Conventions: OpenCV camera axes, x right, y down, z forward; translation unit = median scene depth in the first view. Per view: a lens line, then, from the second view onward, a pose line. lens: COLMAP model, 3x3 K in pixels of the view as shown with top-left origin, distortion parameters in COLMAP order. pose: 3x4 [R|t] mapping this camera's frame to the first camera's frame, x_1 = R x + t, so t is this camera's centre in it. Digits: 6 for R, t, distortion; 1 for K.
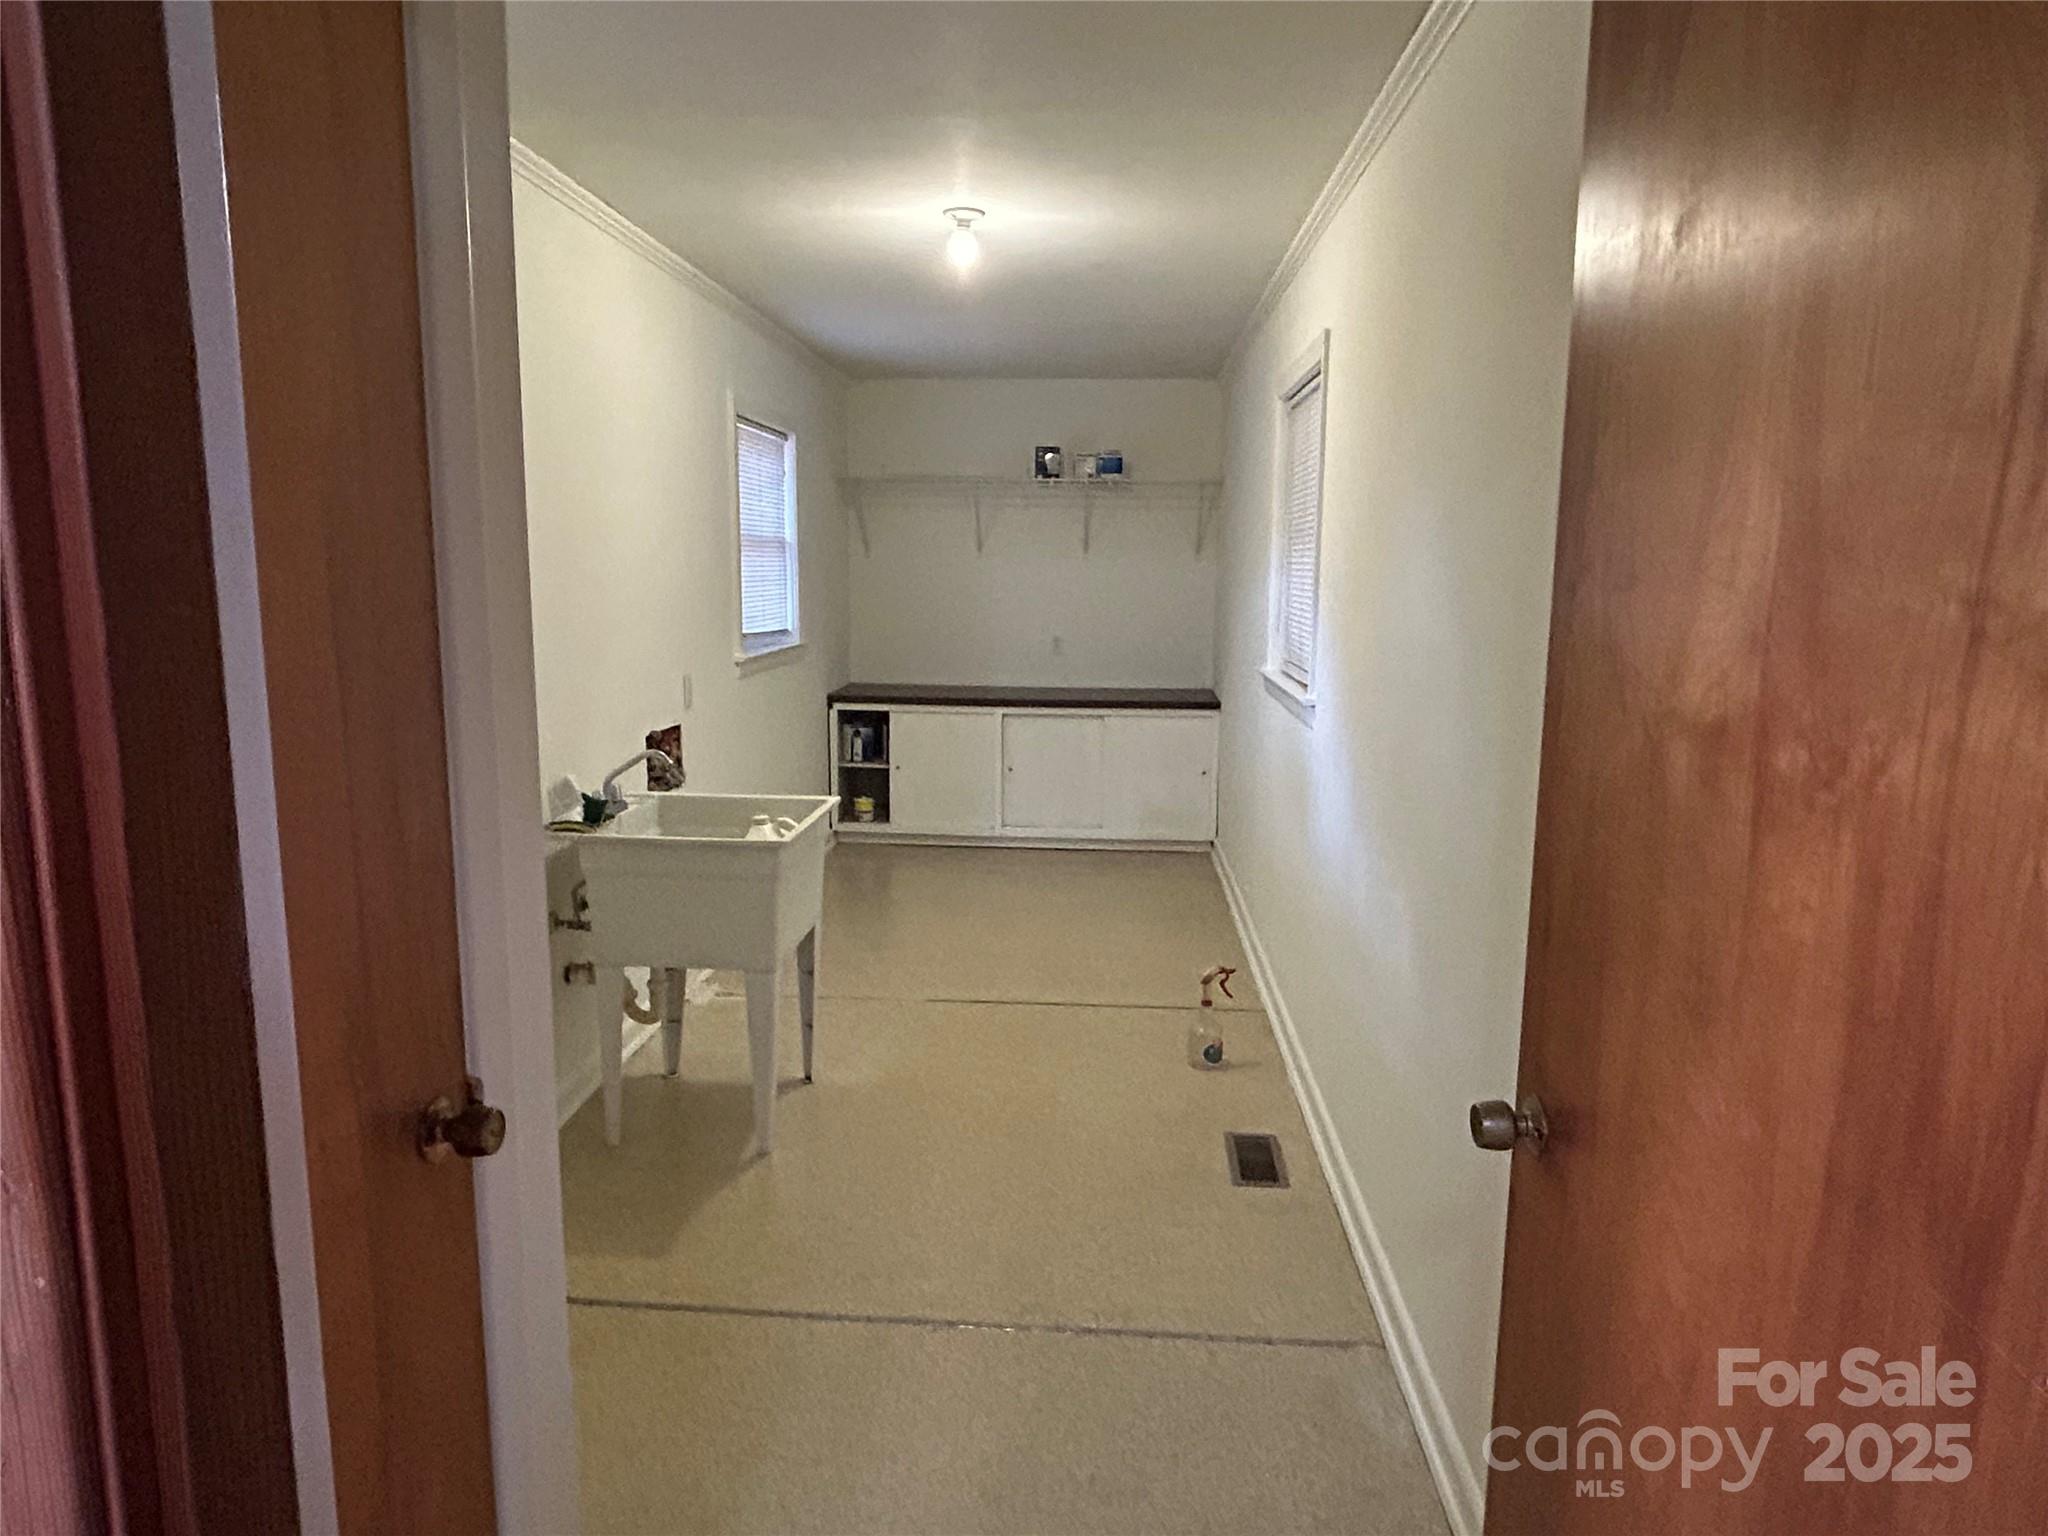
lens RADIAL K [[1256.2, 0, 1021.8], [0, 1256.2, 765.9], [0, 0, 1]] dist [0.002003, 0.000522]
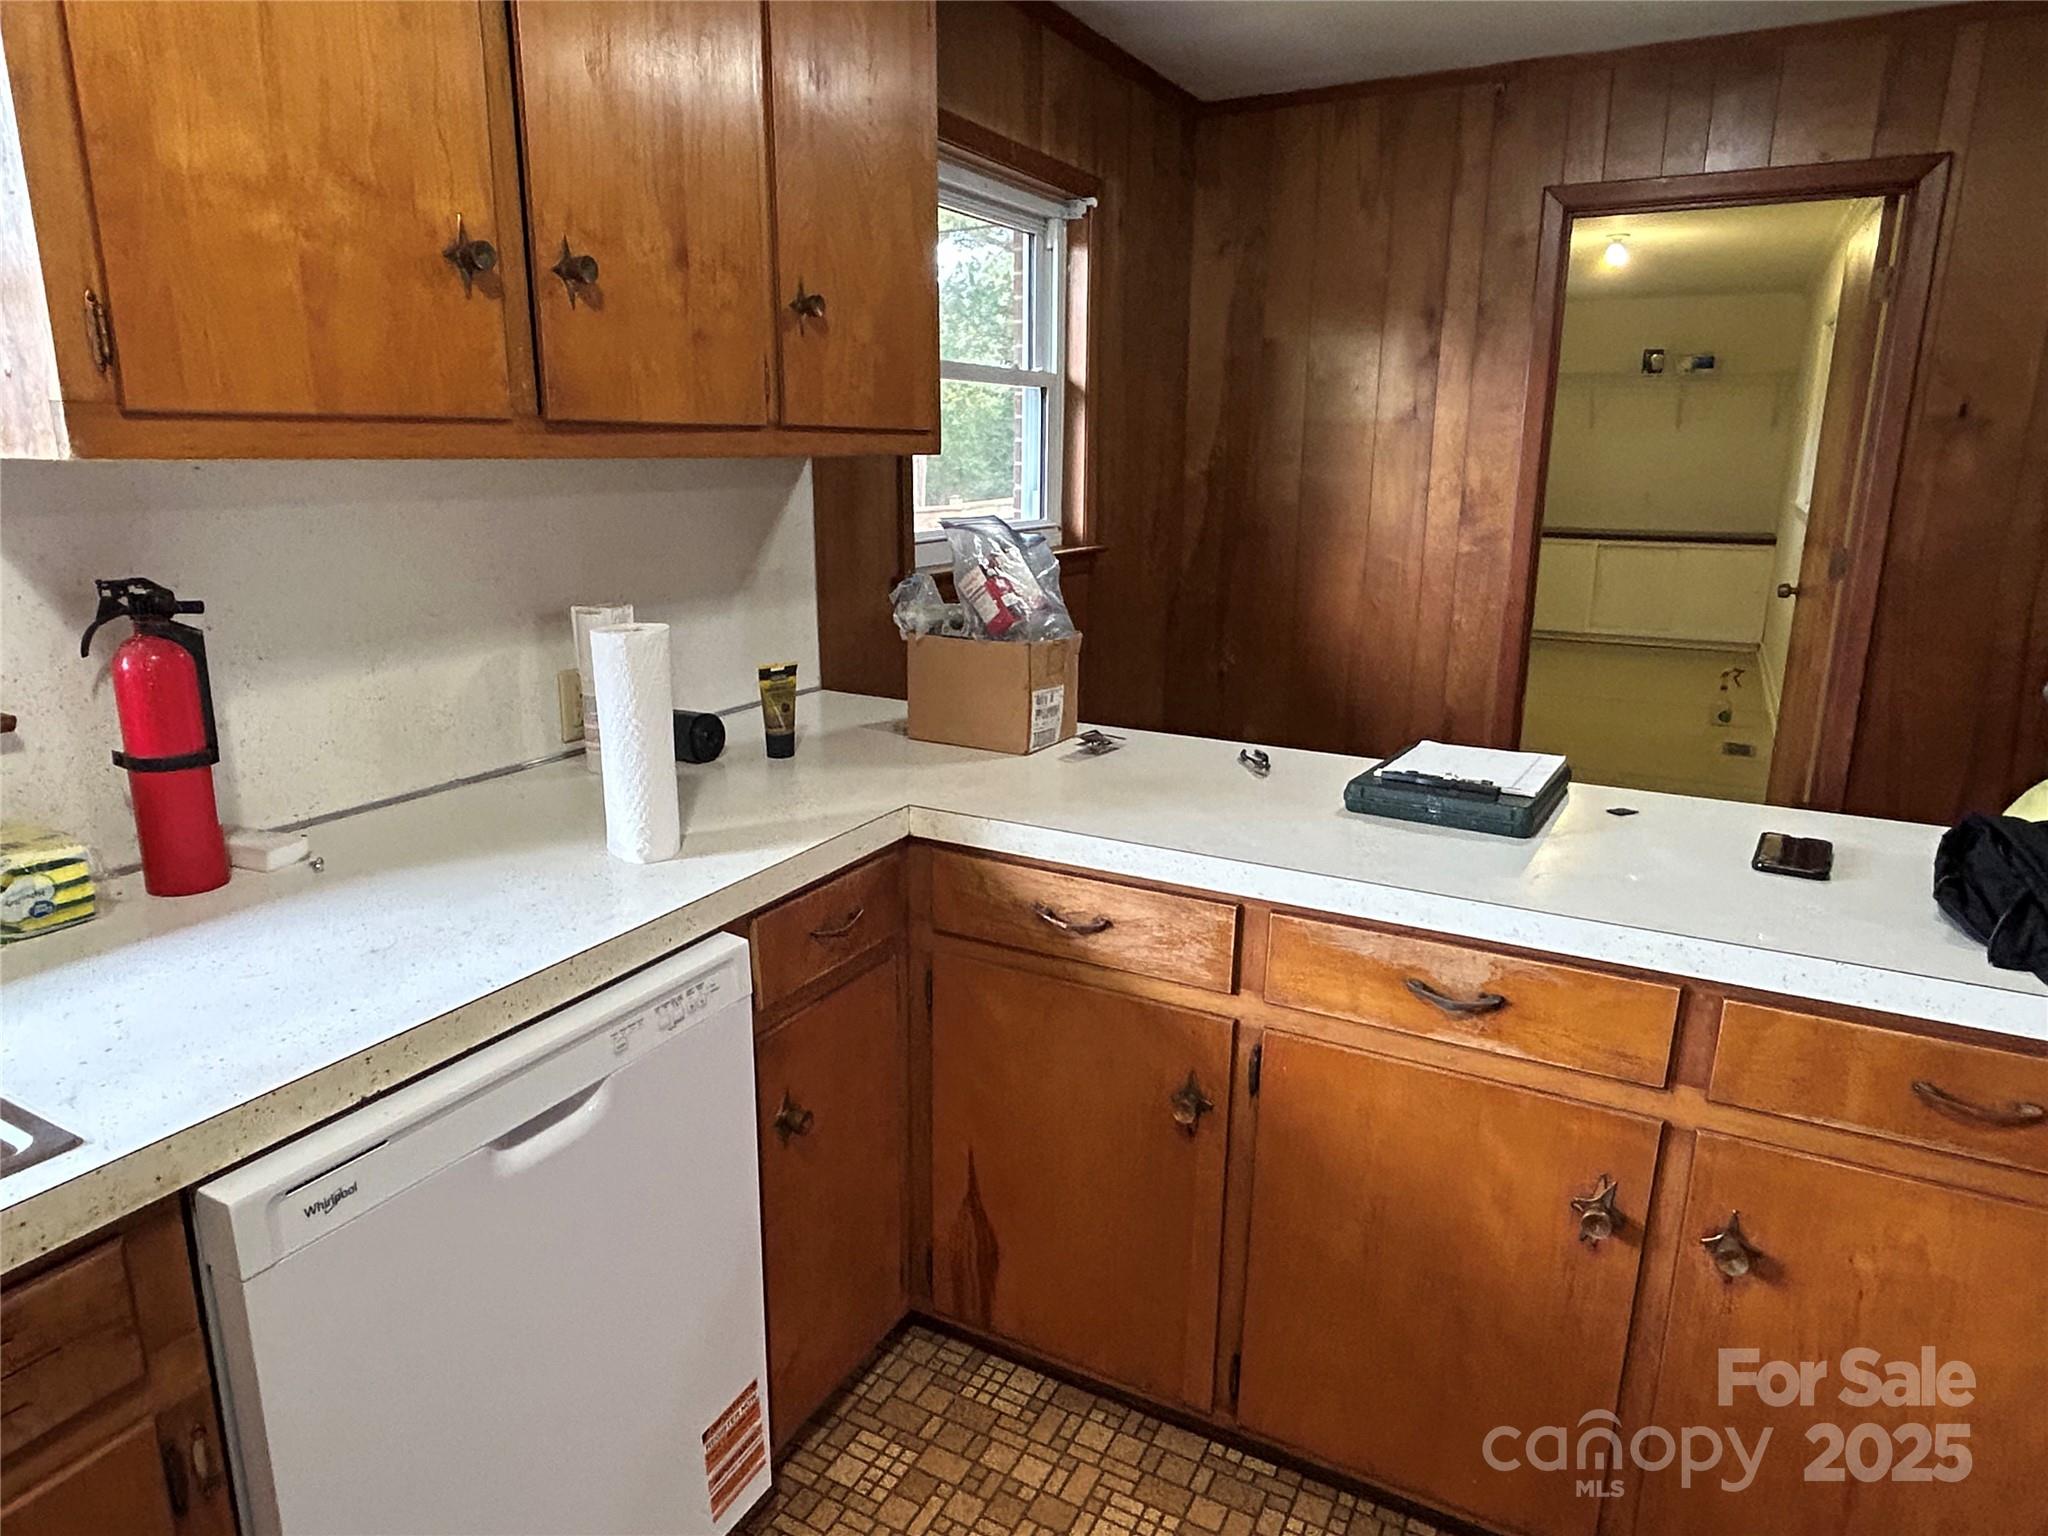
lens RADIAL K [[1256.2, 0, 1023.9], [0, 1256.2, 762.8], [0, 0, 1]] dist [0.002003, 0.000522]
pose [[0.910542, 0.092787, -0.402870, -0.011549], [-0.065478, 0.994555, 0.081070, 0.130768], [0.408199, -0.047439, 0.911660, -0.565325]]
